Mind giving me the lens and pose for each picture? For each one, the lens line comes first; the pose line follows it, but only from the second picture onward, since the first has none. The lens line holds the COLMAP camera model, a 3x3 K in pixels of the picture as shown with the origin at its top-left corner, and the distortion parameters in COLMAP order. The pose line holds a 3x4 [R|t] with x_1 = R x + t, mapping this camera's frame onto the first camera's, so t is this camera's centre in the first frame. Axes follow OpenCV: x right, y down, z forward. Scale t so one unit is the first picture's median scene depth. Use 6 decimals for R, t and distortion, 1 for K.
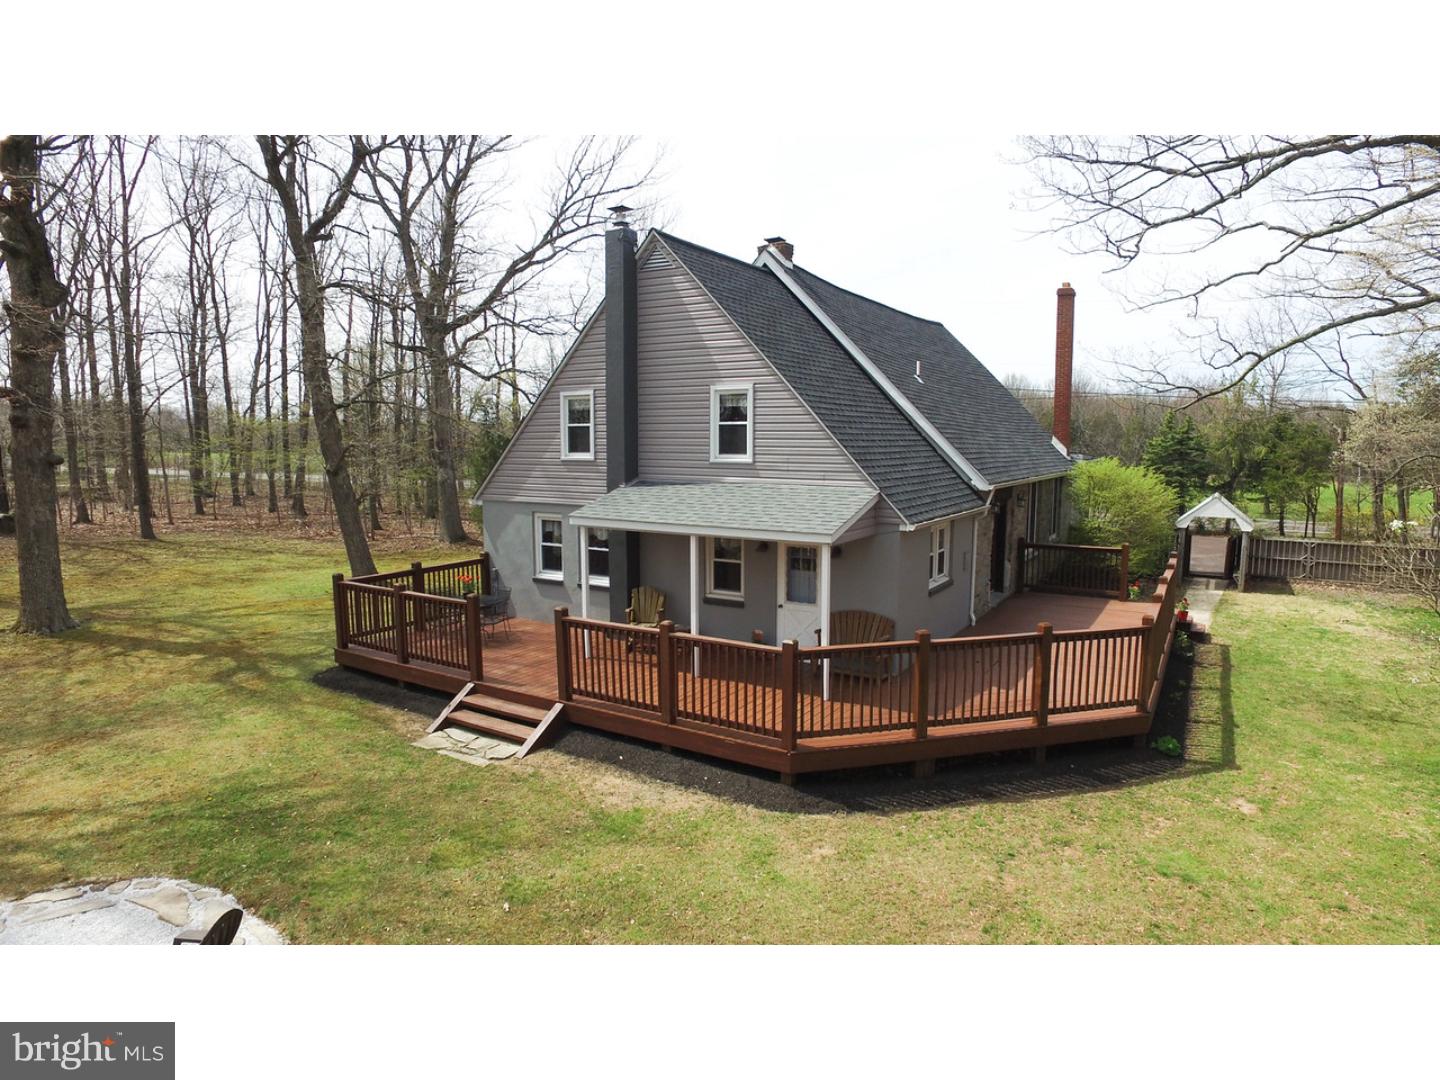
lens RADIAL K [[830.1, 0, 718.0], [0, 830.1, 549.0], [0, 0, 1]] dist [-0.123484, 0.090173]
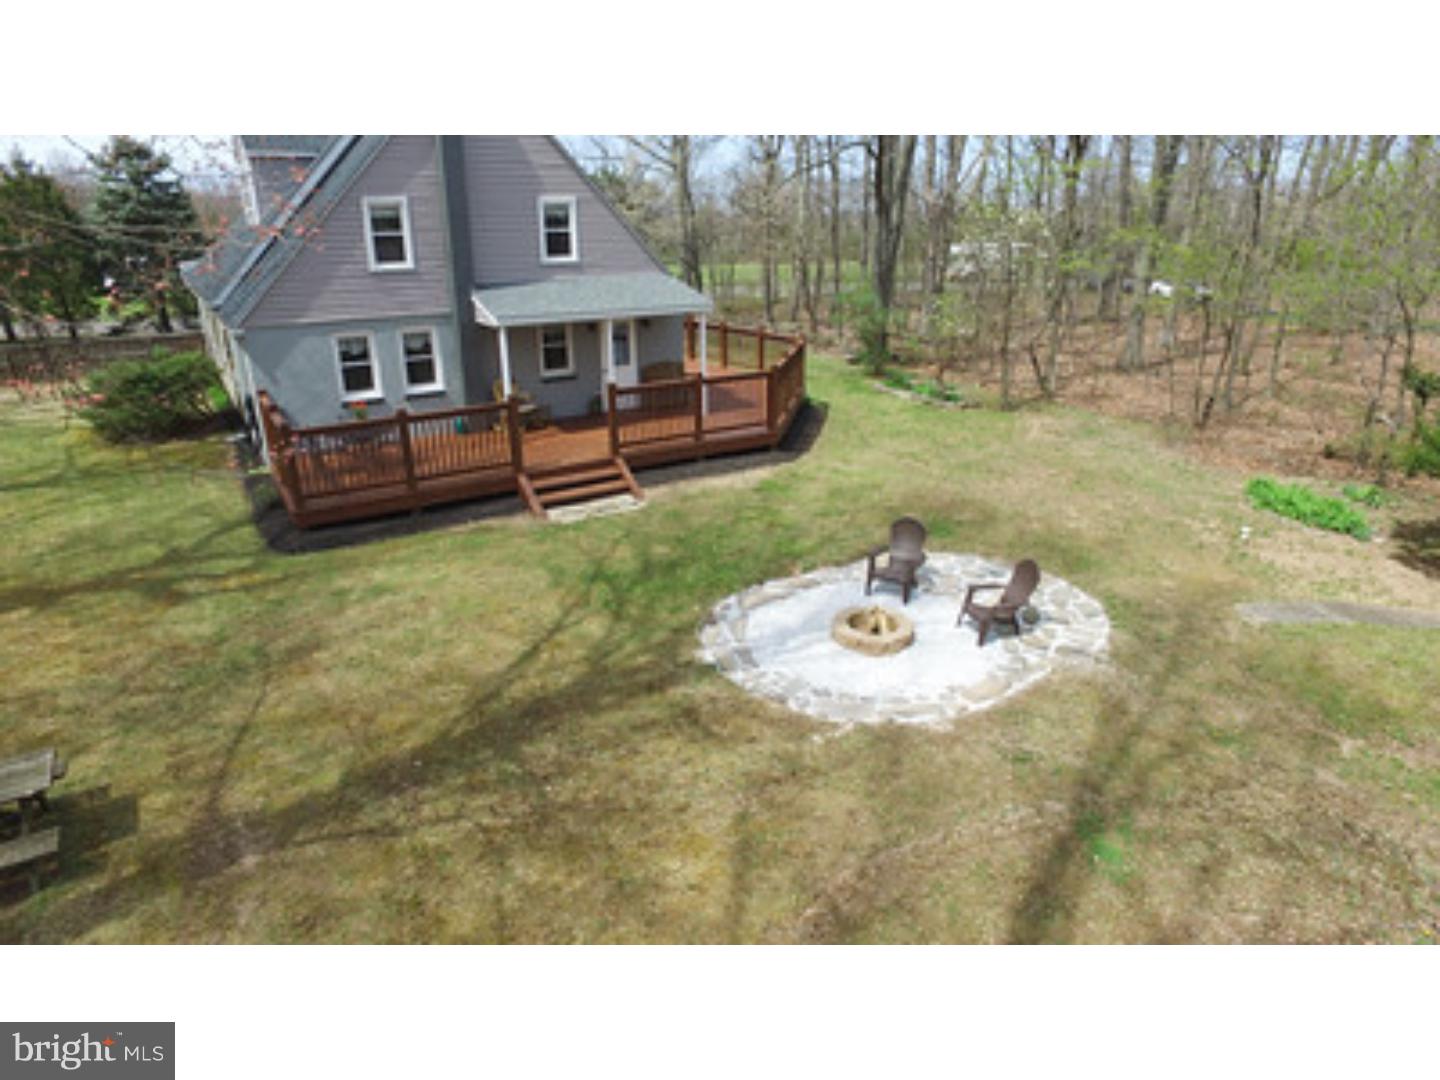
lens RADIAL K [[833.8, 0, 720.0], [0, 833.8, 540.0], [0, 0, 1]] dist [-0.104070, 0.066545]
pose [[0.423860, -0.323197, 0.846101, -1.073027], [0.125762, 0.946119, 0.298401, -0.049655], [-0.896954, -0.020072, 0.441668, 0.237386]]
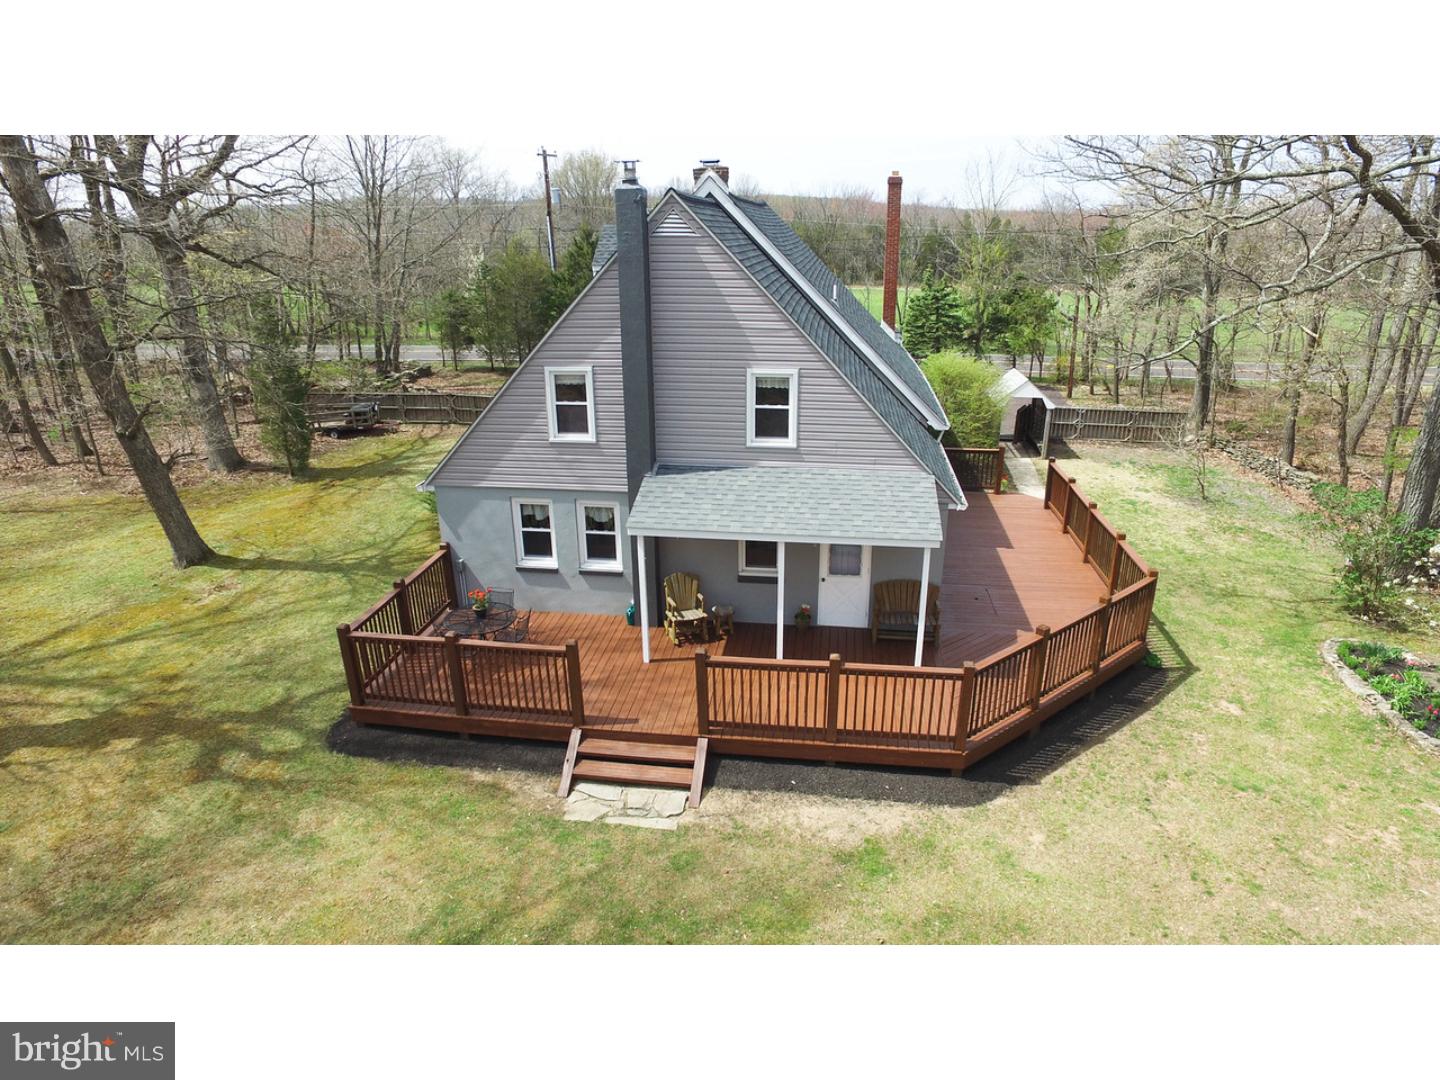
lens RADIAL K [[830.1, 0, 718.0], [0, 830.1, 549.0], [0, 0, 1]] dist [-0.123484, 0.090173]
pose [[0.915675, -0.153200, 0.371577, -0.432657], [0.063299, 0.967936, 0.243090, -0.233304], [-0.396905, -0.199071, 0.896012, 0.120463]]
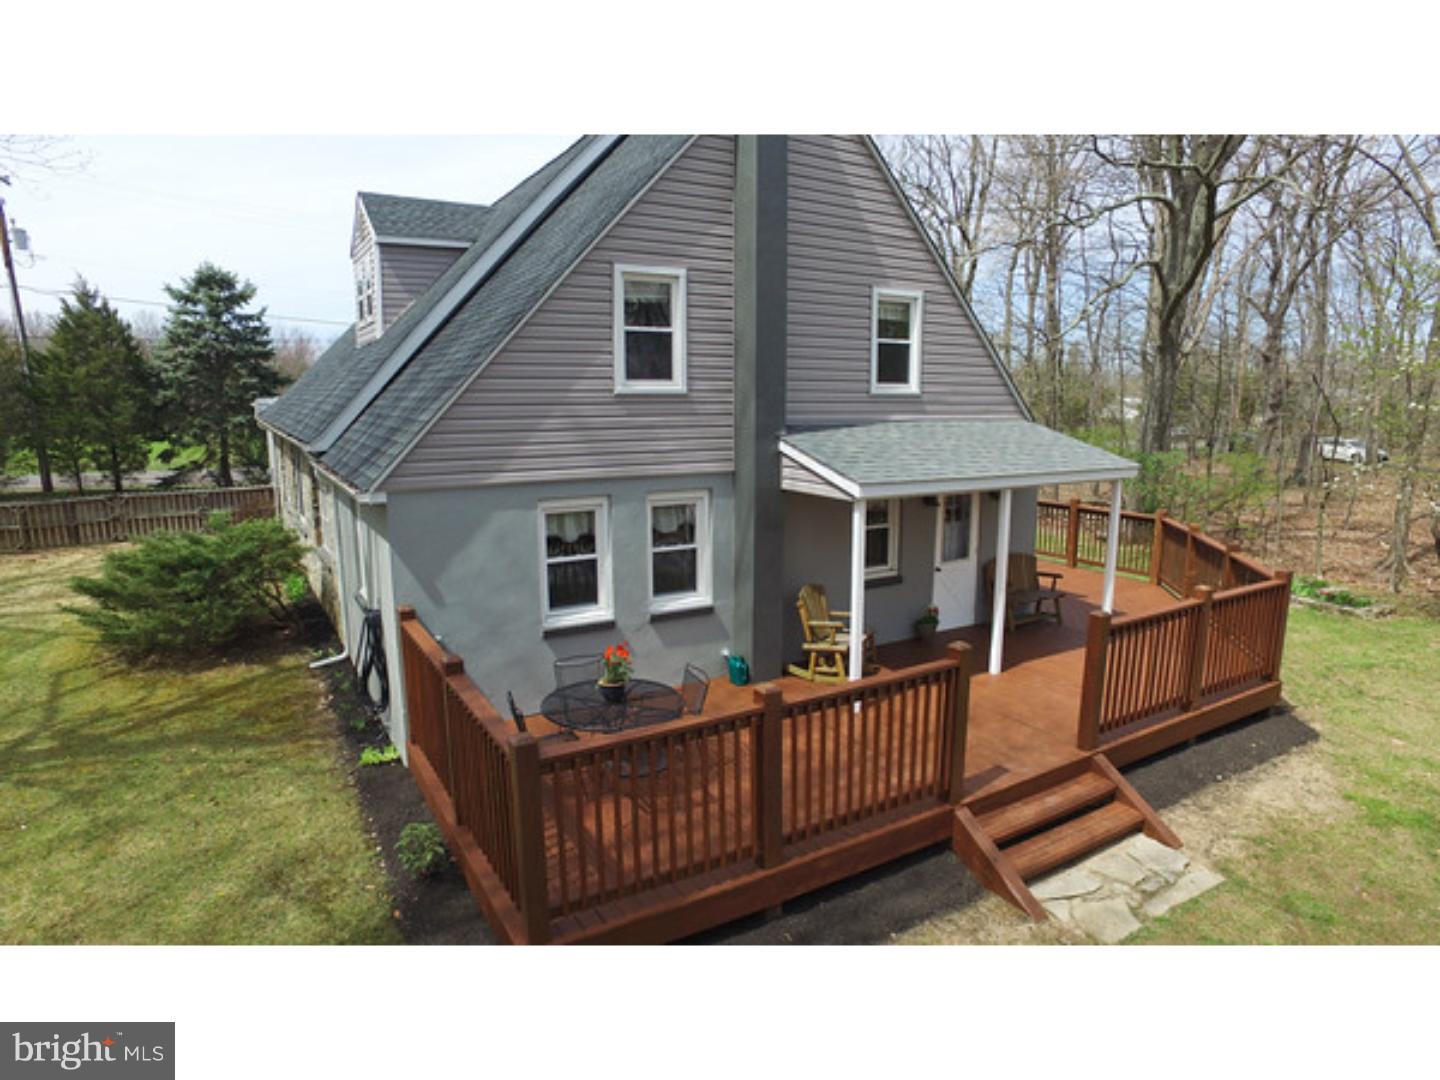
lens RADIAL K [[830.1, 0, 718.0], [0, 830.1, 549.0], [0, 0, 1]] dist [-0.123484, 0.090173]
pose [[0.455985, -0.164481, 0.874656, -0.741630], [0.115978, 0.985375, 0.124839, -0.079230], [-0.882398, 0.044516, 0.468393, 0.810828]]
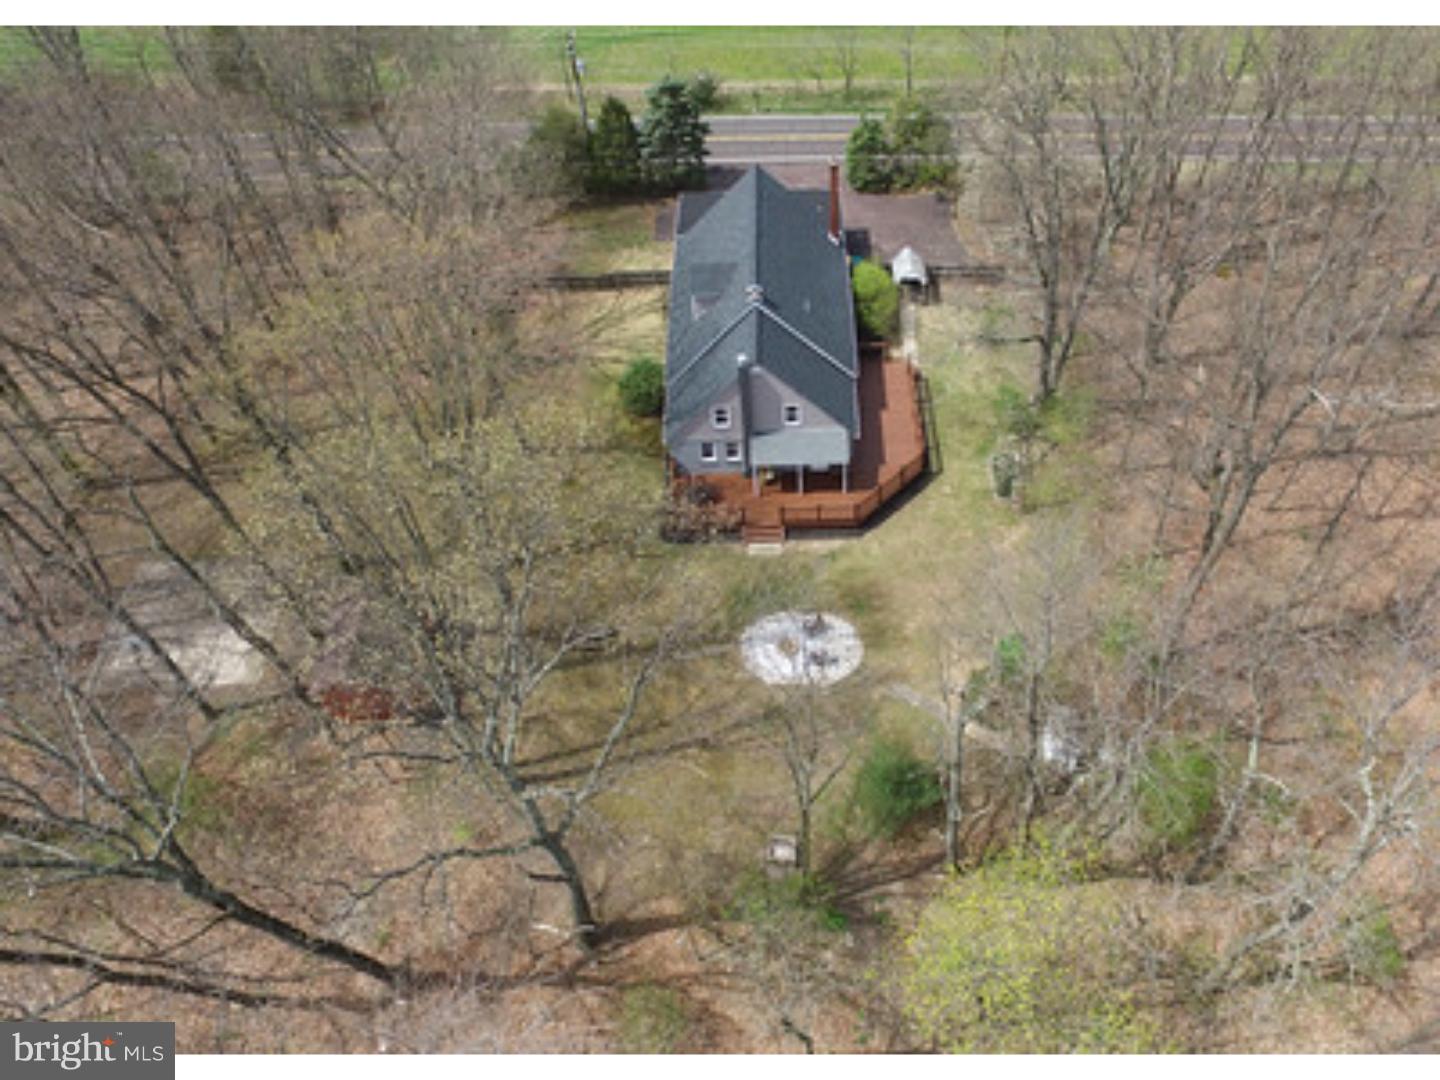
lens RADIAL K [[1131.0, 0, 720.0], [0, 1131.0, 540.0], [0, 0, 1]] dist [-0.386974, 0.308088]
pose [[0.859757, -0.421349, 0.288589, -1.521298], [0.135956, 0.733523, 0.665928, -2.484553], [-0.492274, -0.533301, 0.687936, -1.810307]]
